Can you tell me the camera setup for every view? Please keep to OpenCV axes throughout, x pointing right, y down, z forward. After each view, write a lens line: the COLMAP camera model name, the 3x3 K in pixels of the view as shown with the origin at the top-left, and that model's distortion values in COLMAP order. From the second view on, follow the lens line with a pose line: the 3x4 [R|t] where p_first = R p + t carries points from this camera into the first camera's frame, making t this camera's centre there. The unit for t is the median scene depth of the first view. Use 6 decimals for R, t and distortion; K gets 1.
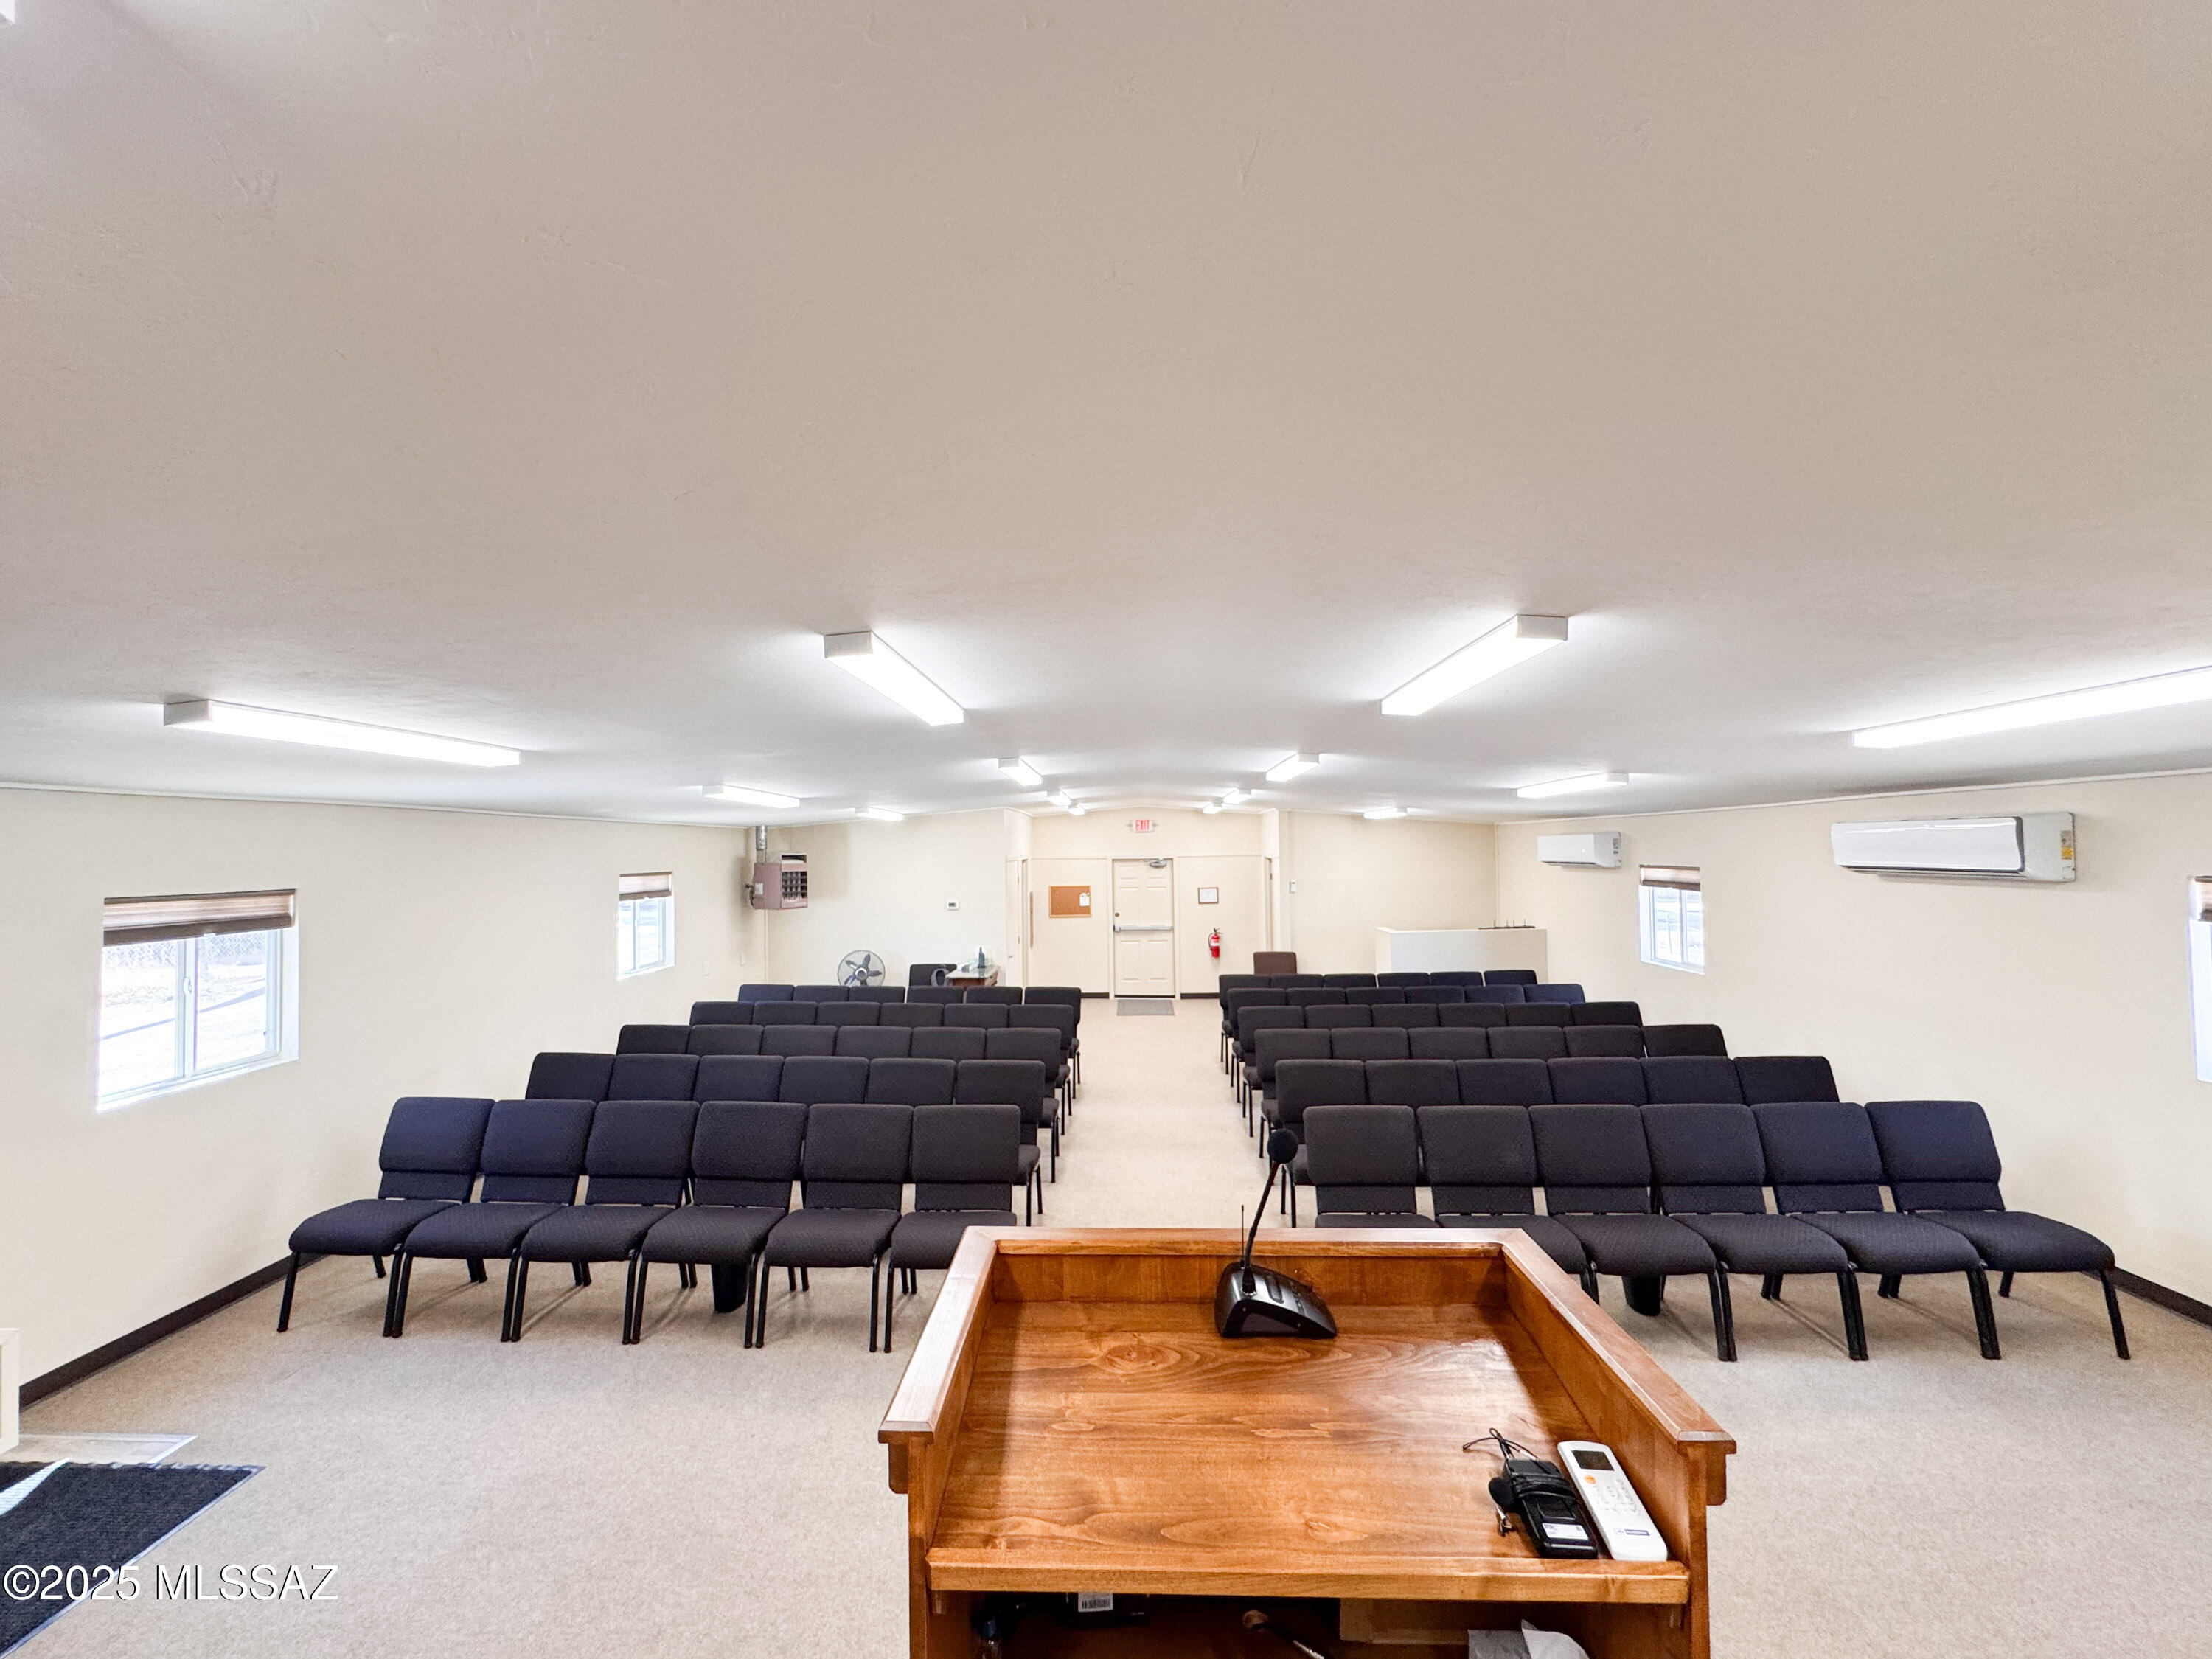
lens RADIAL K [[887.5, 0, 1103.3], [0, 887.5, 826.9], [0, 0, 1]] dist [-0.000928, -0.000298]
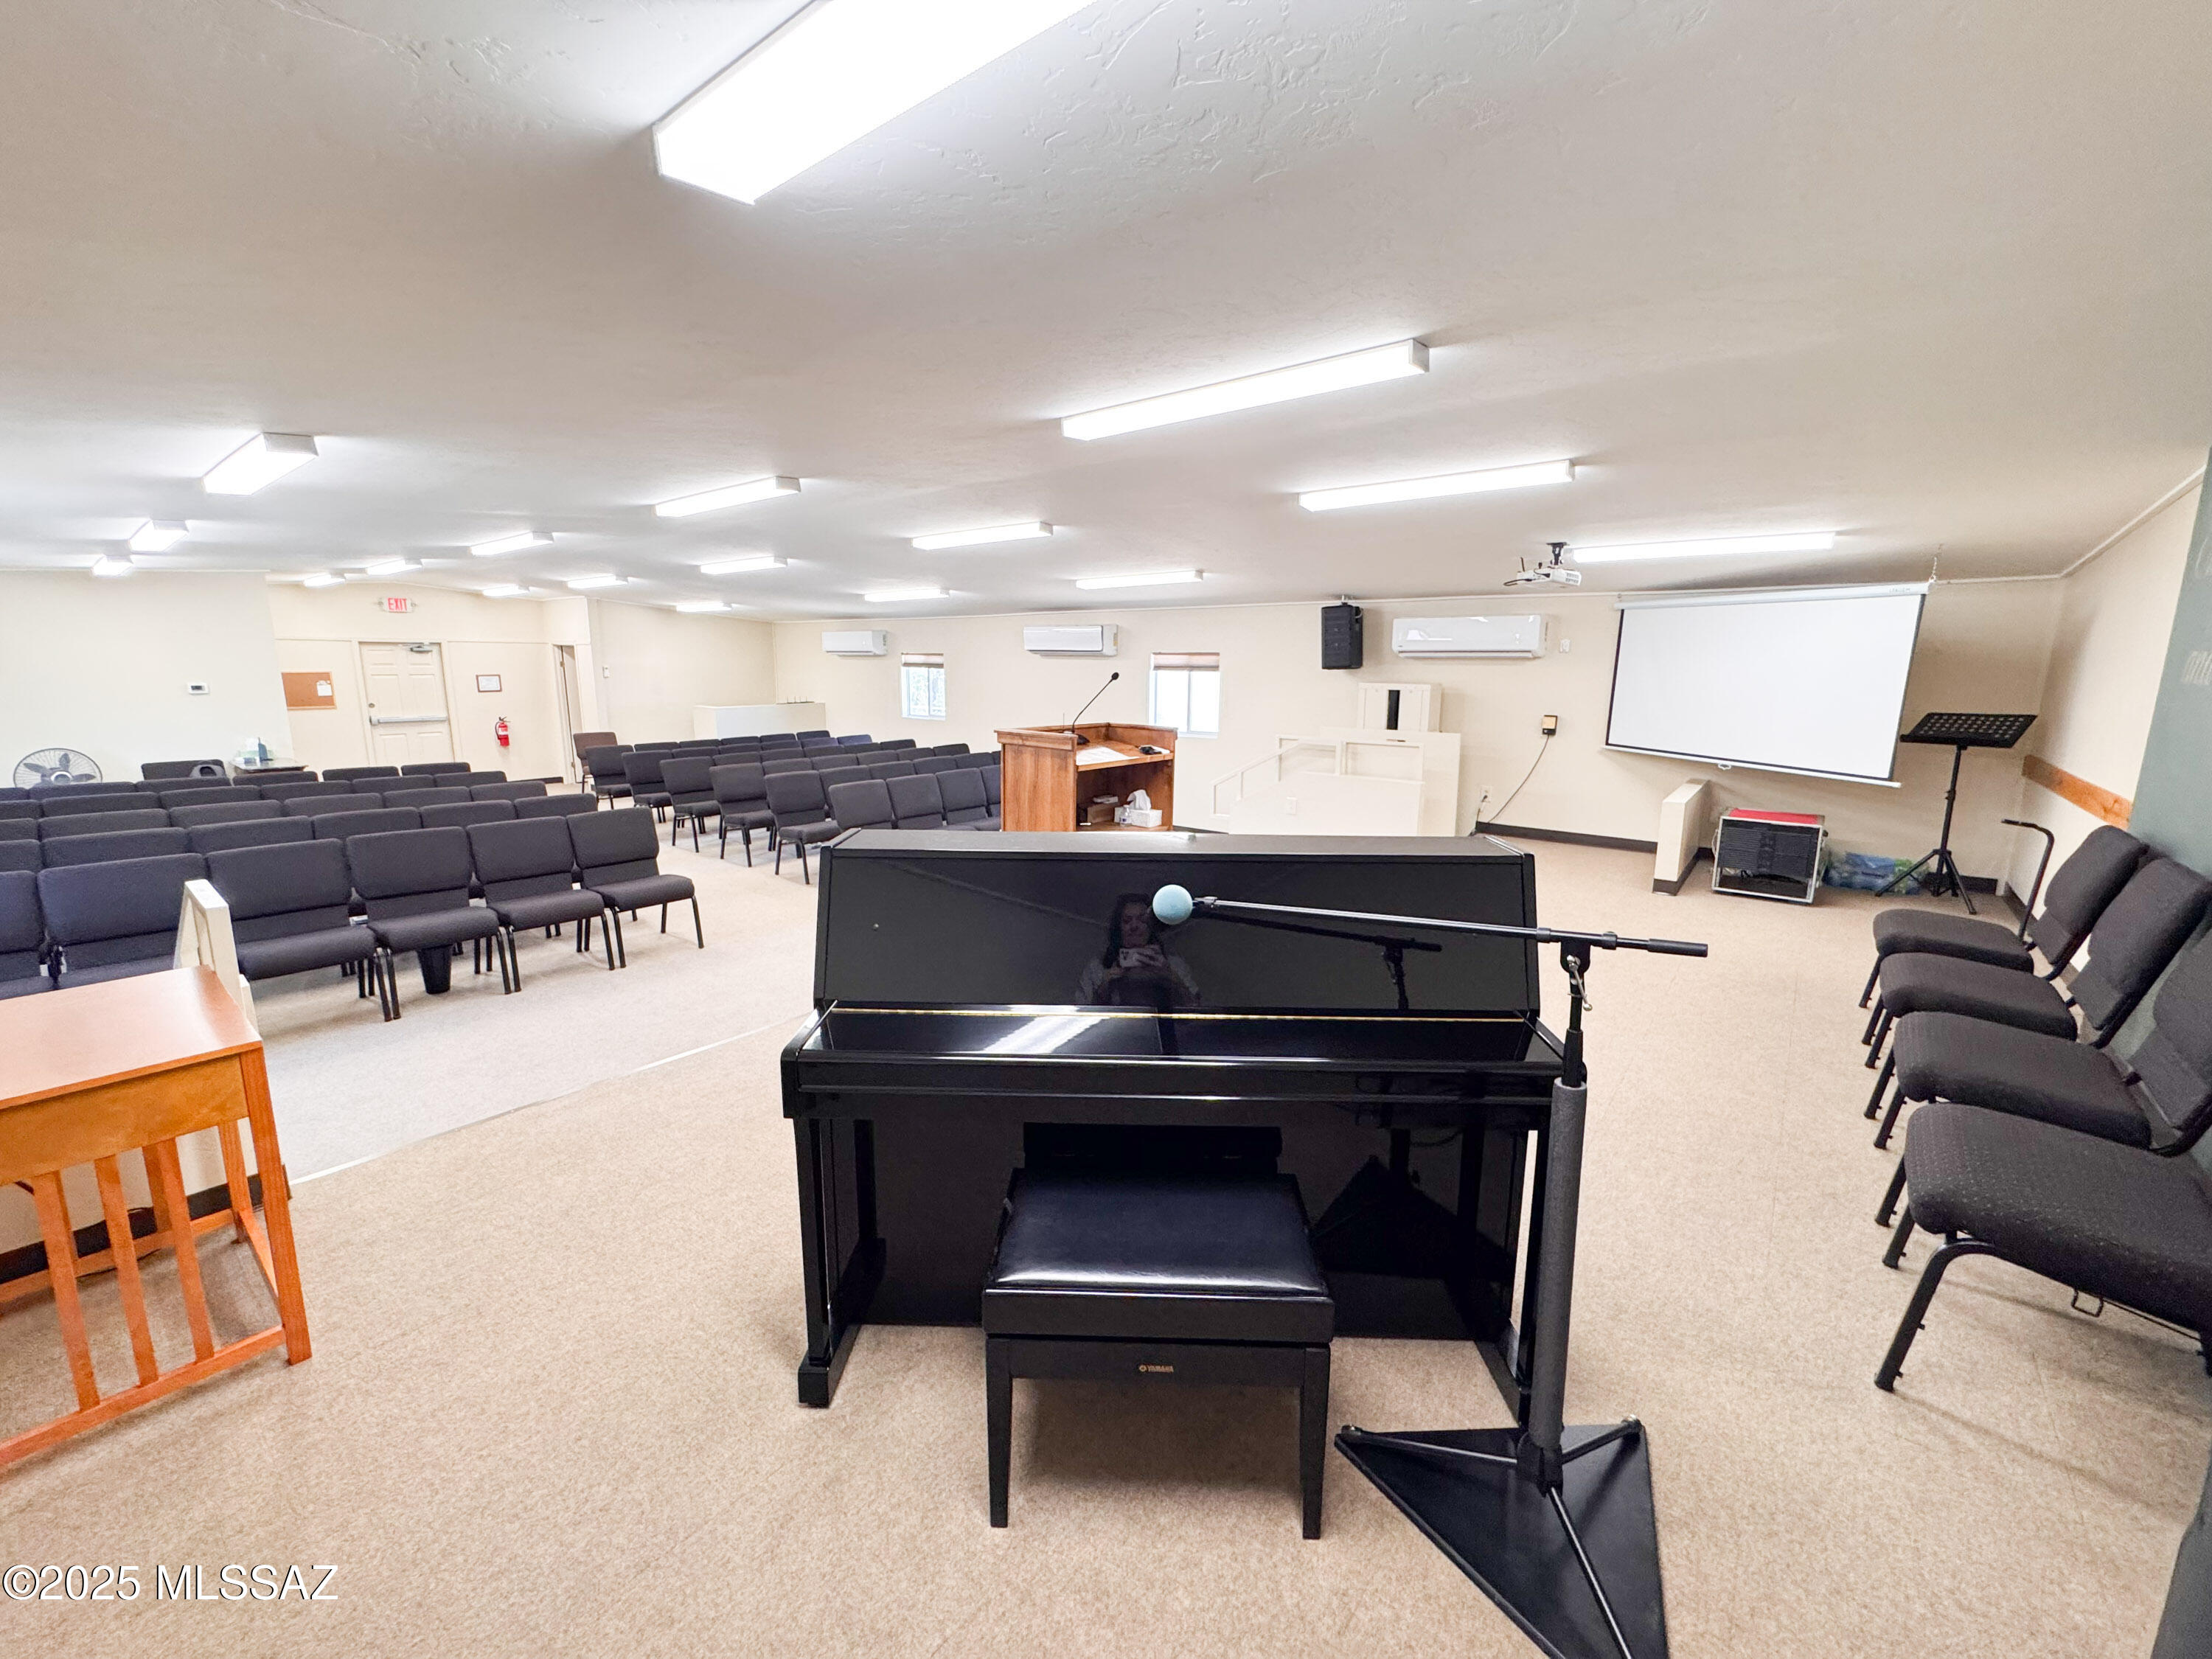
lens RADIAL K [[887.5, 0, 1103.3], [0, 887.5, 826.9], [0, 0, 1]] dist [-0.000928, -0.000298]
pose [[0.588837, -0.129449, 0.797818, -0.353079], [-0.038164, 0.981537, 0.187426, 0.029548], [-0.807351, -0.140811, 0.573025, -0.158761]]
